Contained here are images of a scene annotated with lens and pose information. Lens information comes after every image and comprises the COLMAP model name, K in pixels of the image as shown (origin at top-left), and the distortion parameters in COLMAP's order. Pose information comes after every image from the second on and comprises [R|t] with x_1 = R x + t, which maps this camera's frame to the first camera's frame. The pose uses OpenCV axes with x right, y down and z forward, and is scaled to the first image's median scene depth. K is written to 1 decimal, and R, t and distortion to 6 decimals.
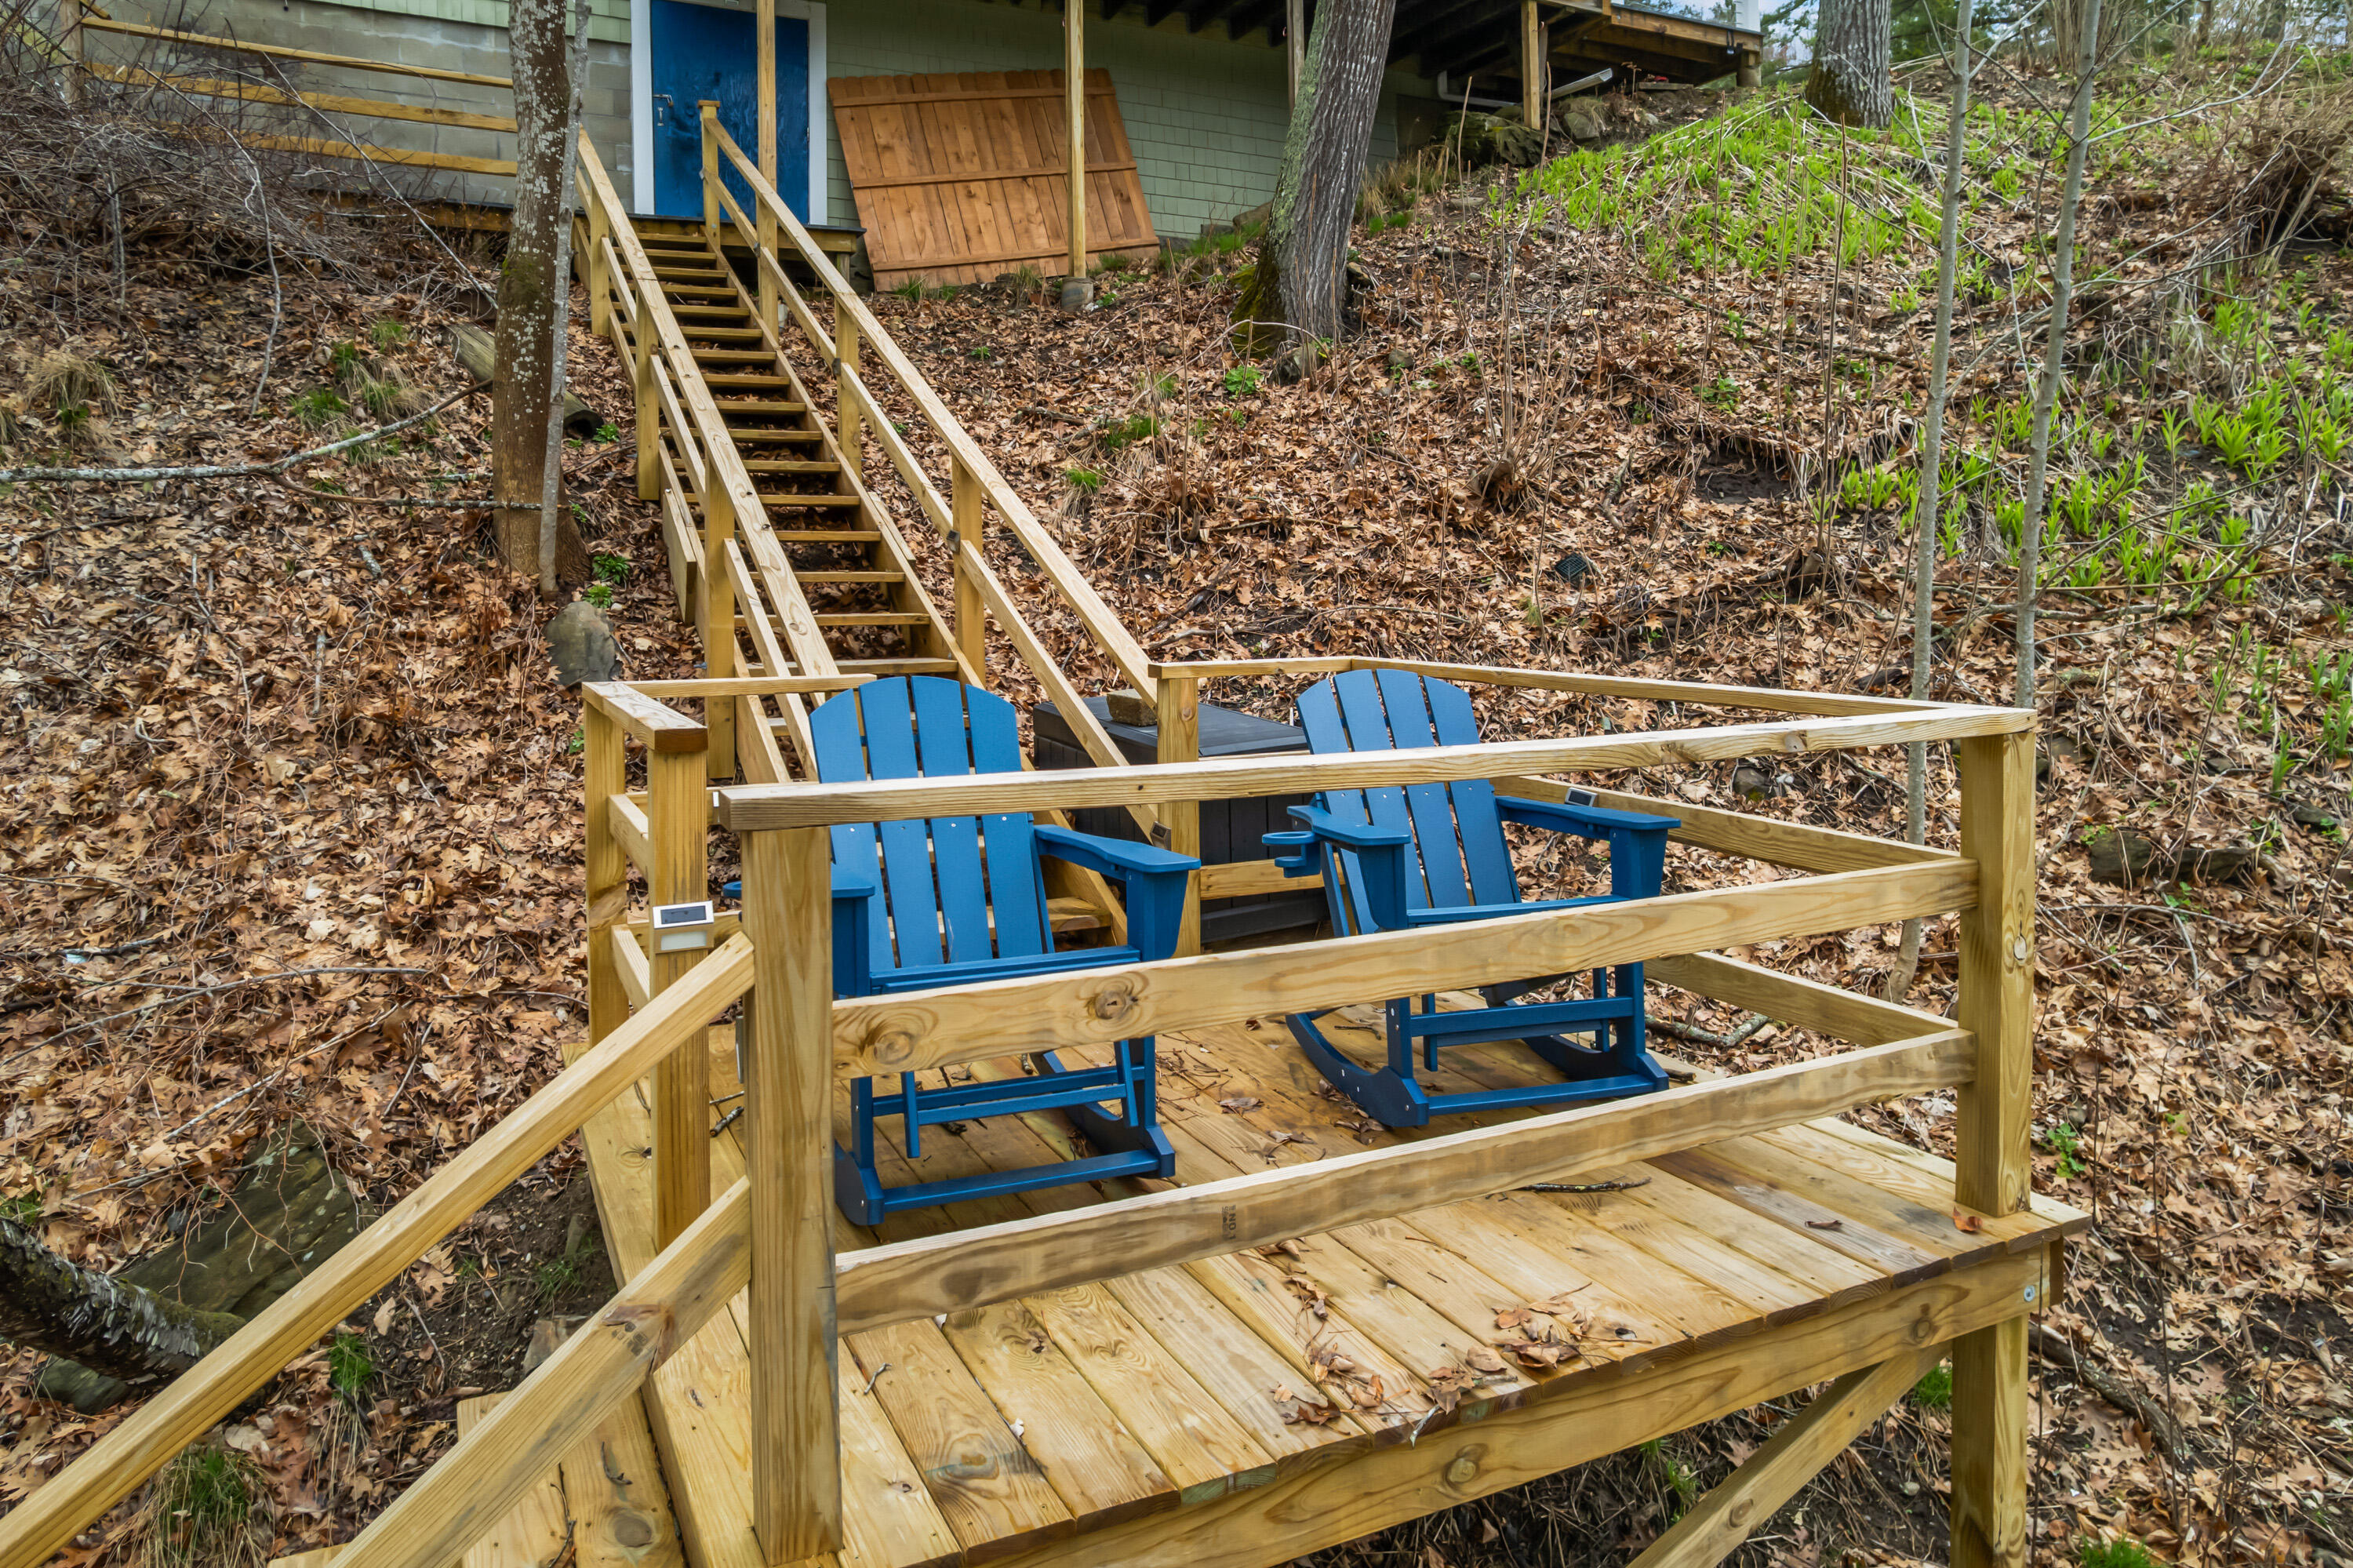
lens RADIAL K [[1505.4, 0, 1174.0], [0, 1505.4, 828.0], [0, 0, 1]] dist [-0.038677, 0.003859]
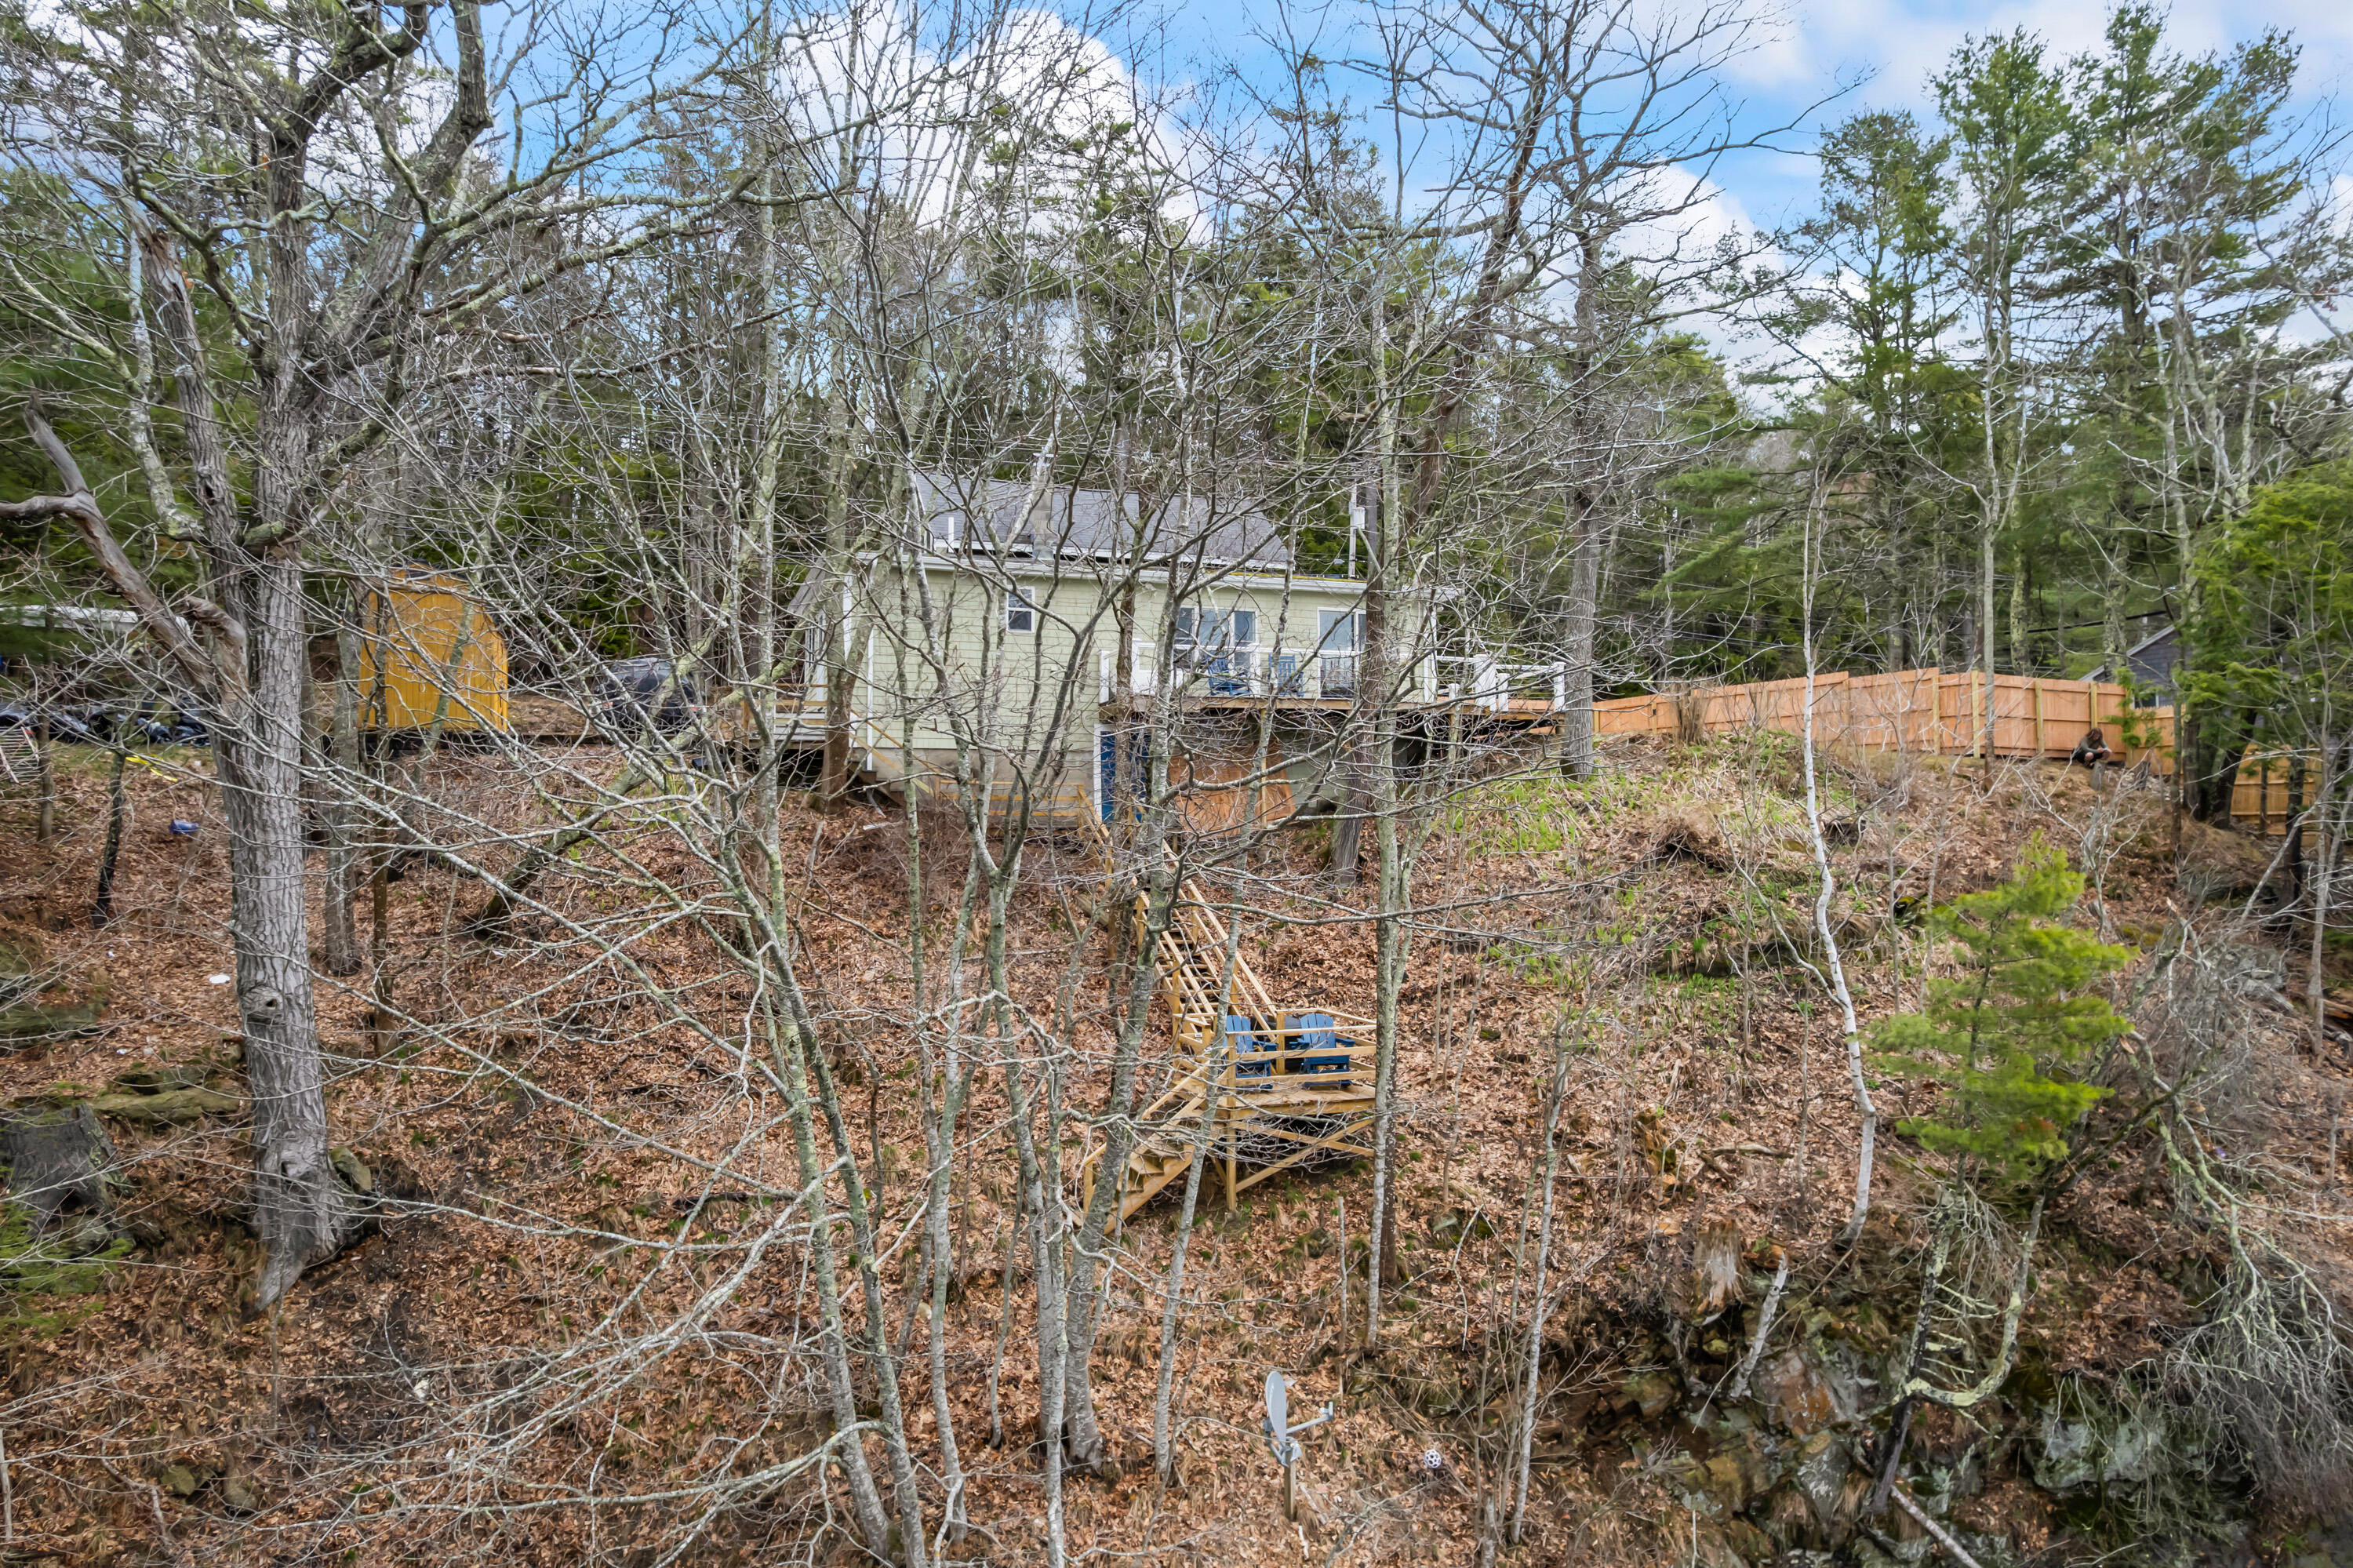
lens RADIAL K [[1505.4, 0, 1174.0], [0, 1505.4, 828.0], [0, 0, 1]] dist [-0.038677, 0.003859]
pose [[0.992393, 0.008003, -0.122852, 0.165184], [-0.030471, 0.982805, -0.182117, 0.141042], [0.119282, 0.184475, 0.975572, -2.554331]]
